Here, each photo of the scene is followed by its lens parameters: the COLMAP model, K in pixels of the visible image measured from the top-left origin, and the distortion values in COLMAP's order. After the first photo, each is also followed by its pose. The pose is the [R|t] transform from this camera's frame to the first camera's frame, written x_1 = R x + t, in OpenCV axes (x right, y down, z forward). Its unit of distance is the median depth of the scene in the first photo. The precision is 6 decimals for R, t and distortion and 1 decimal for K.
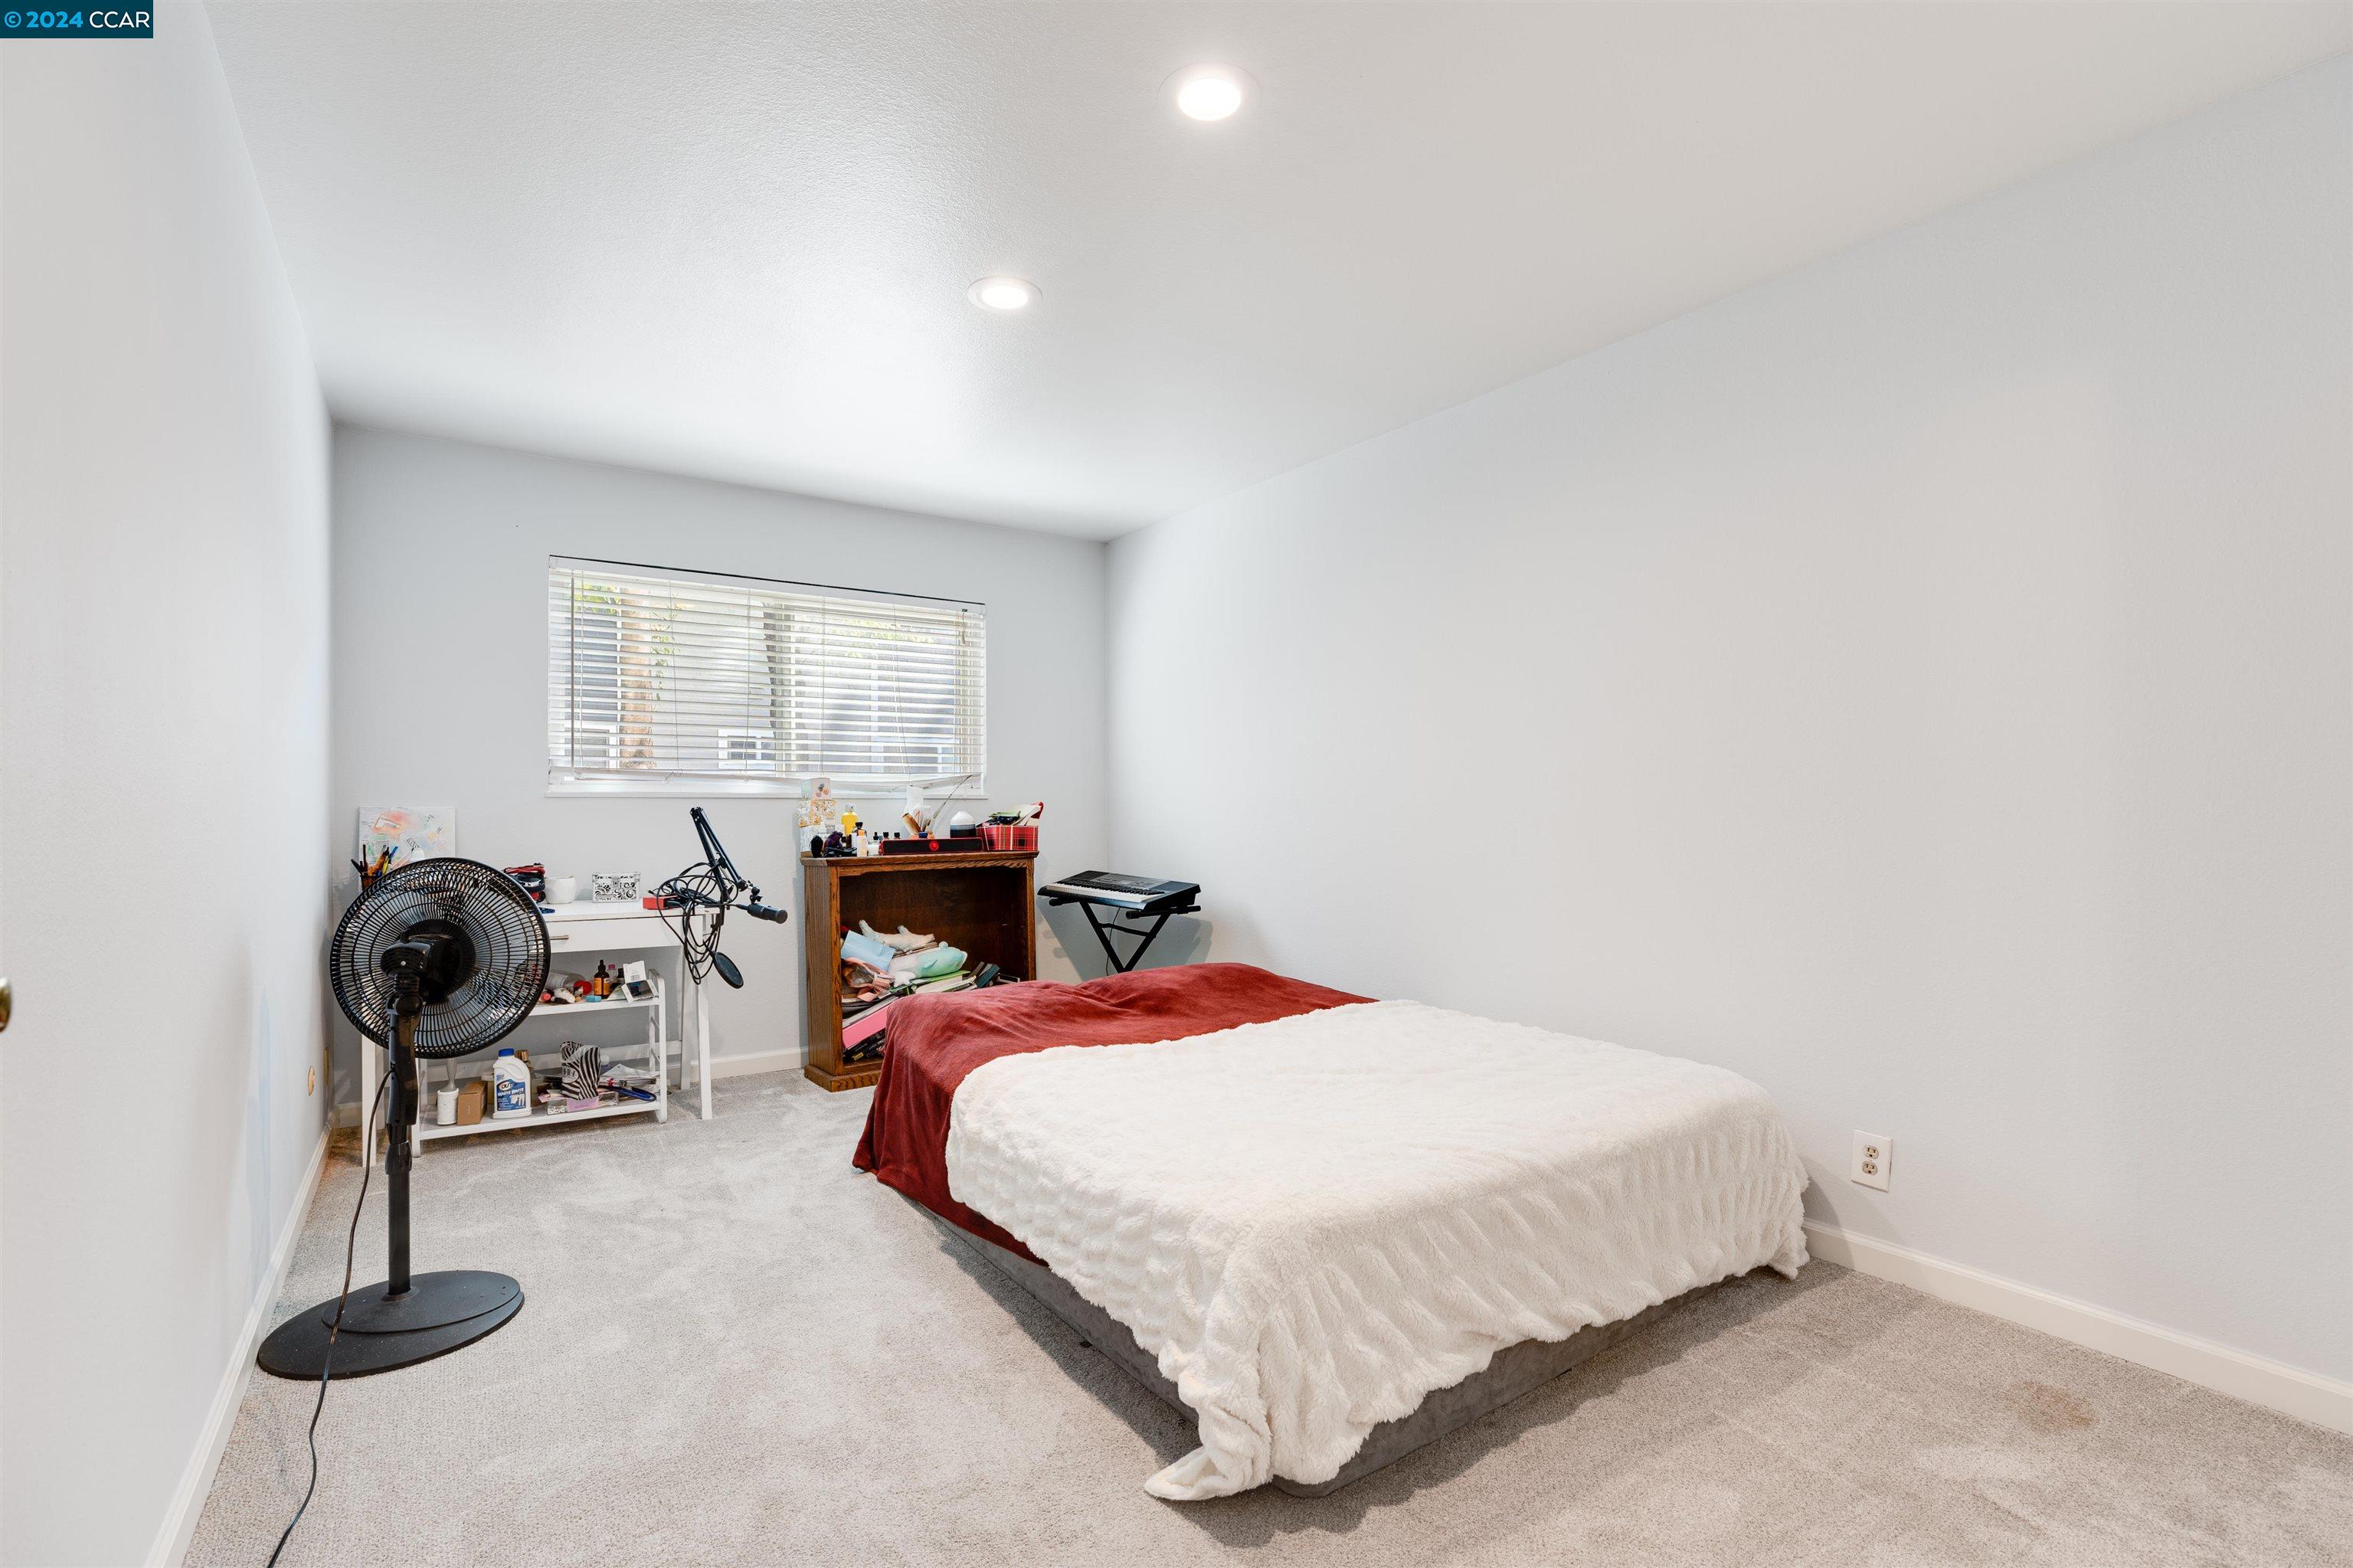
lens RADIAL K [[1063.8, 0, 1165.4], [0, 1063.8, 801.9], [0, 0, 1]] dist [-0.031664, 0.012227]
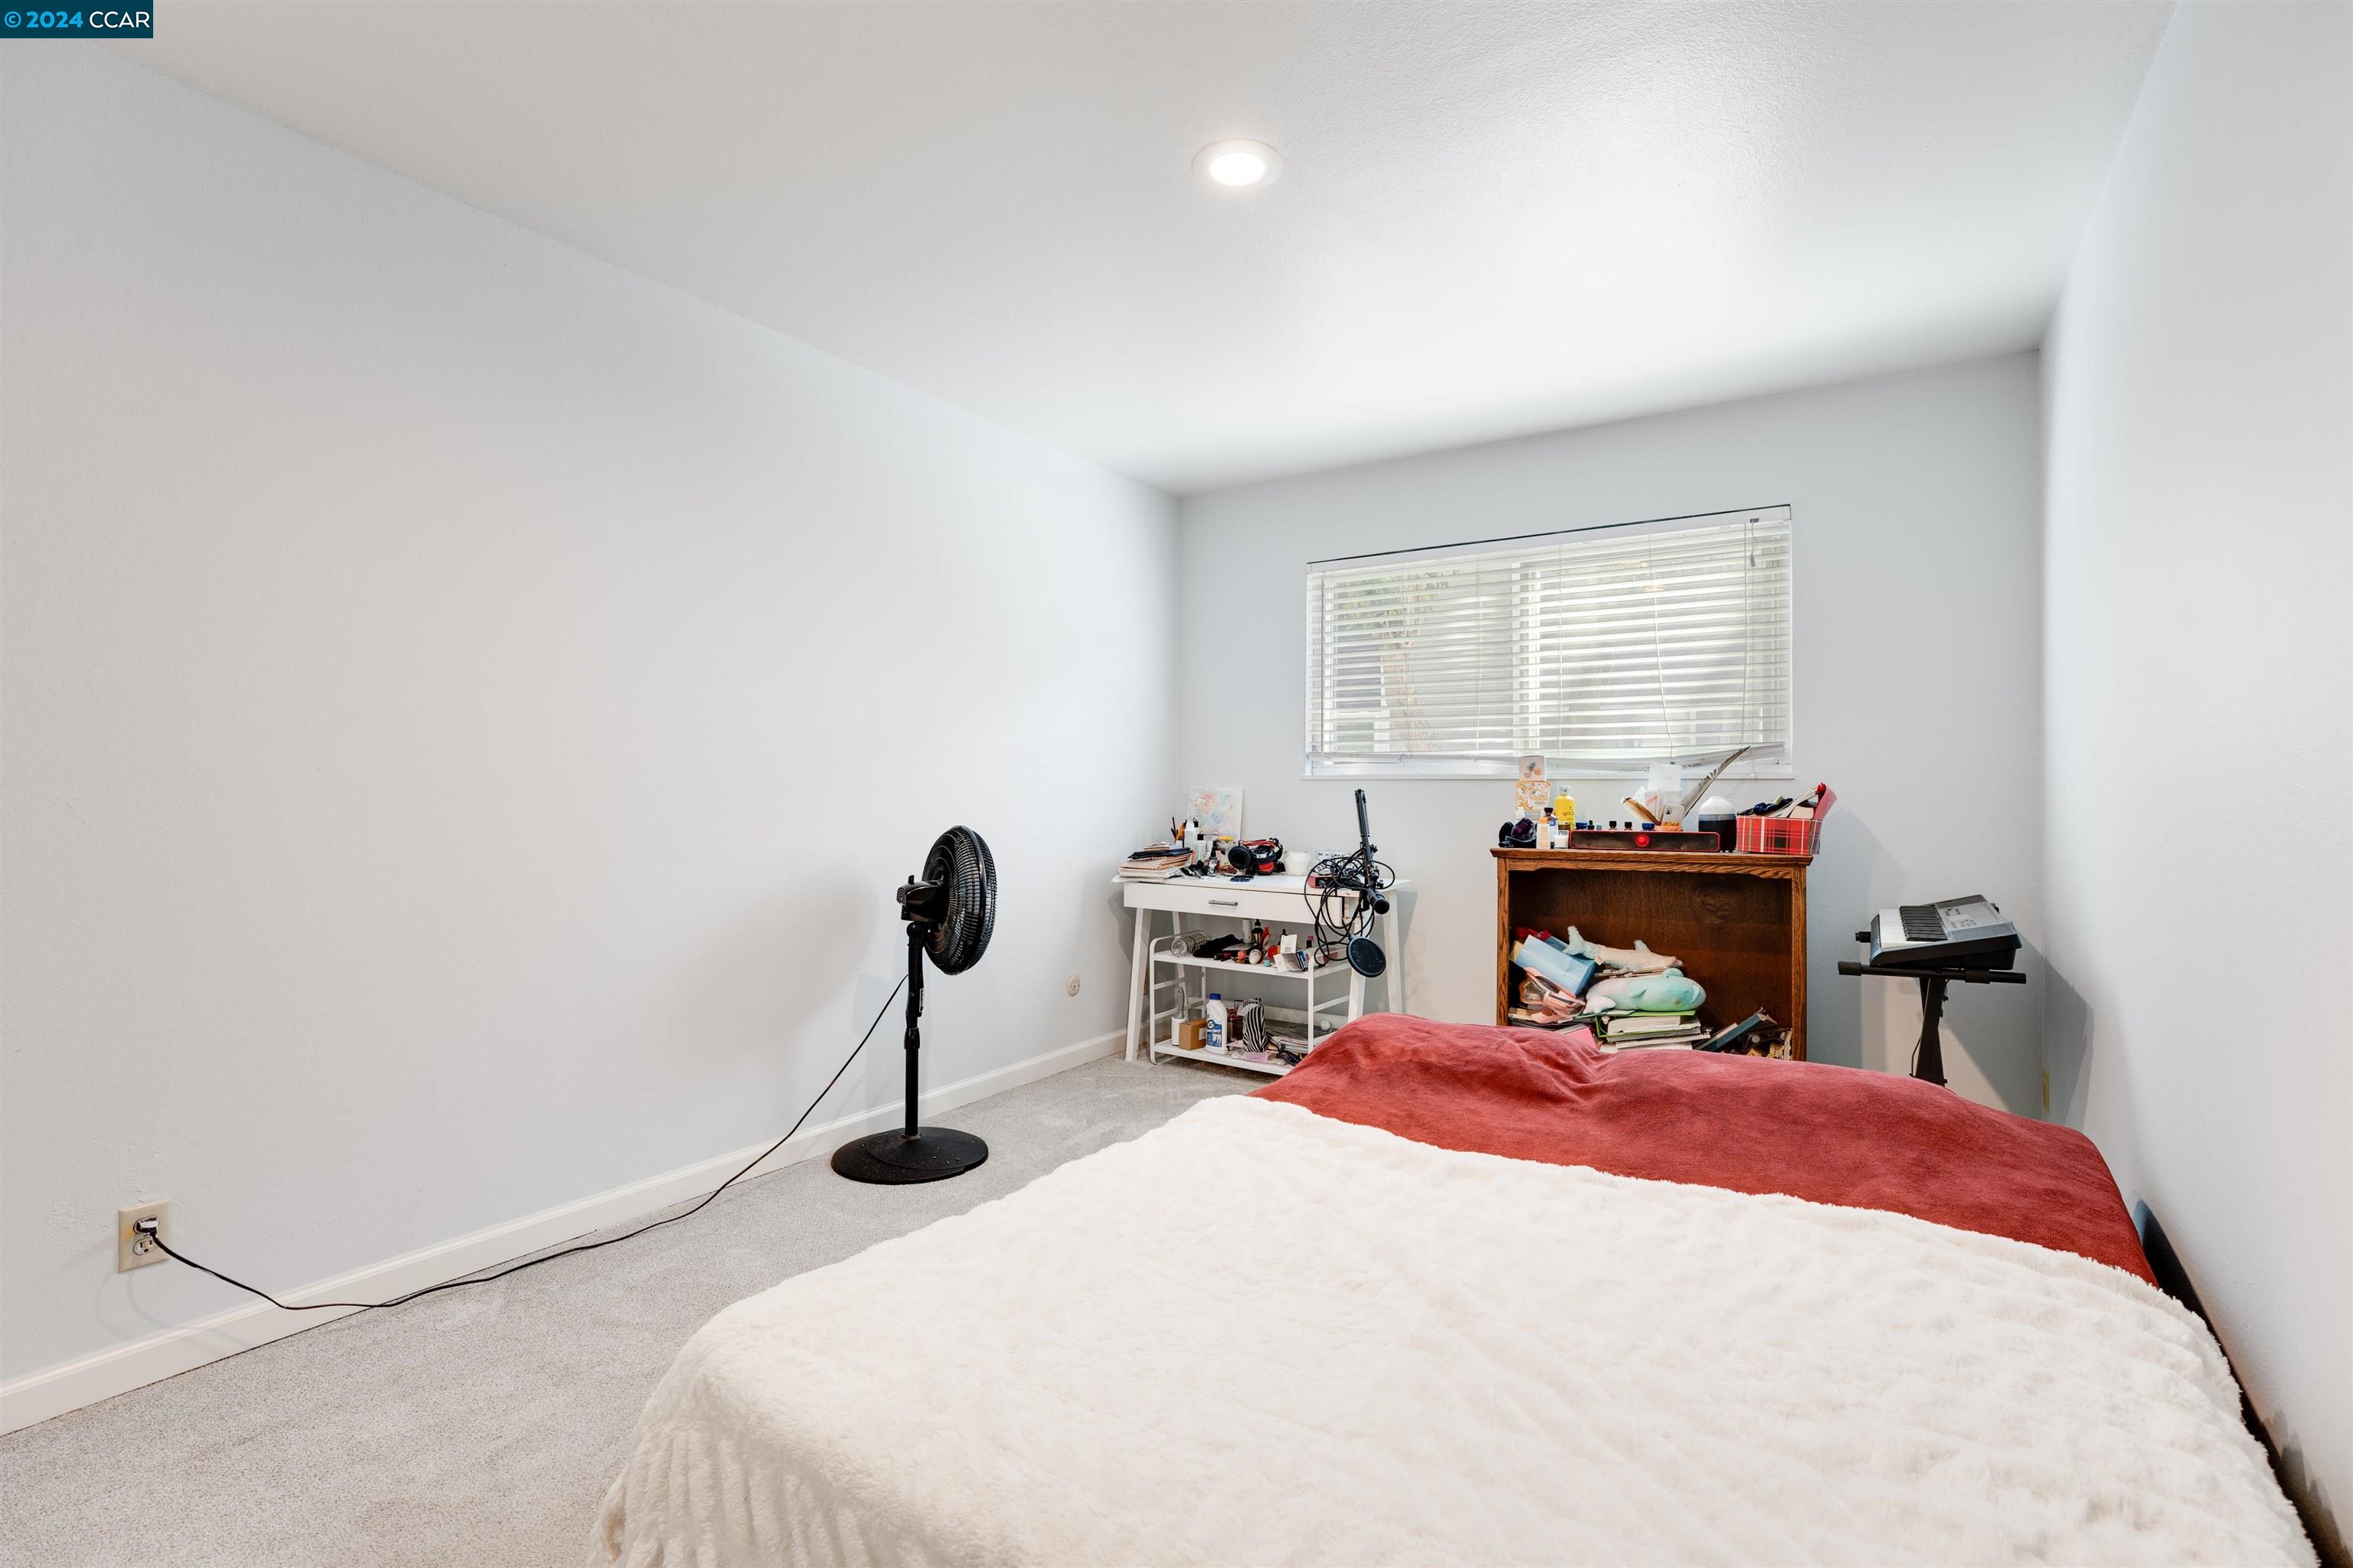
lens RADIAL K [[1063.8, 0, 1173.8], [0, 1063.8, 765.0], [0, 0, 1]] dist [-0.031664, 0.012227]
pose [[0.373878, -0.015724, -0.927345, 0.371034], [0.003624, 0.999873, -0.015493, -0.002884], [0.927471, 0.002432, 0.373888, 0.402716]]
